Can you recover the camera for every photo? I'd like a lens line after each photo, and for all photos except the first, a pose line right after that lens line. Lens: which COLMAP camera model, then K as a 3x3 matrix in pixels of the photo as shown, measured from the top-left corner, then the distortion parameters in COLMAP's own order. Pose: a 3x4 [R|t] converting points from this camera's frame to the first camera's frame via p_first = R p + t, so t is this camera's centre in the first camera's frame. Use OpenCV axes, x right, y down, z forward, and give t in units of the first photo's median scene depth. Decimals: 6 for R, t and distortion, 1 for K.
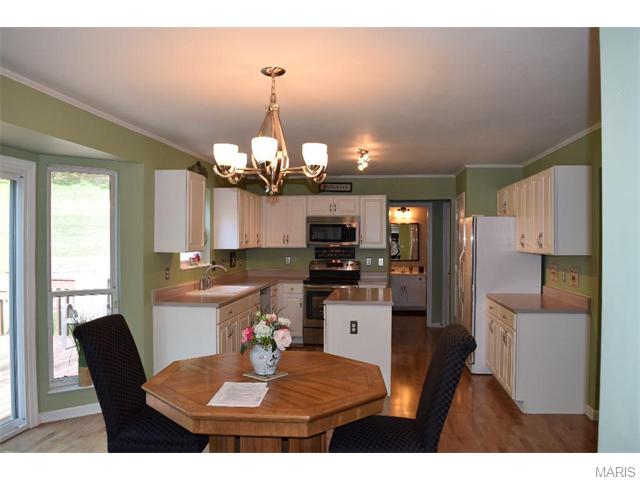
lens RADIAL K [[501.3, 0, 320.0], [0, 501.3, 240.0], [0, 0, 1]] dist [-0.080721, -0.000362]
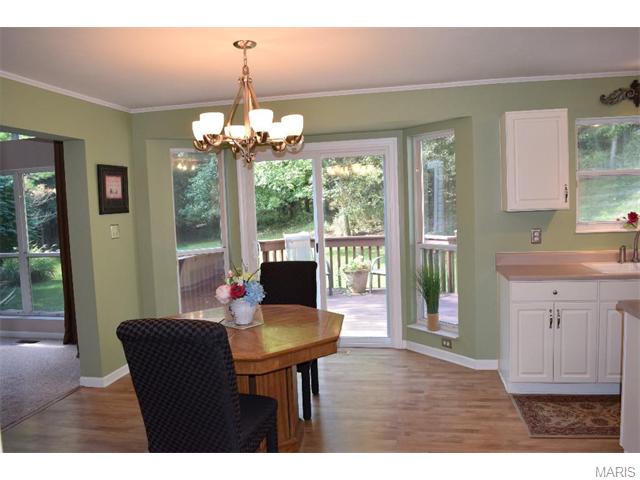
lens RADIAL K [[501.3, 0, 320.0], [0, 501.3, 240.0], [0, 0, 1]] dist [-0.080721, -0.000362]
pose [[-0.051862, 0.073712, -0.995930, 0.372186], [0.037341, 0.996718, 0.071825, 0.000614], [0.997956, -0.033464, -0.054445, 0.463116]]
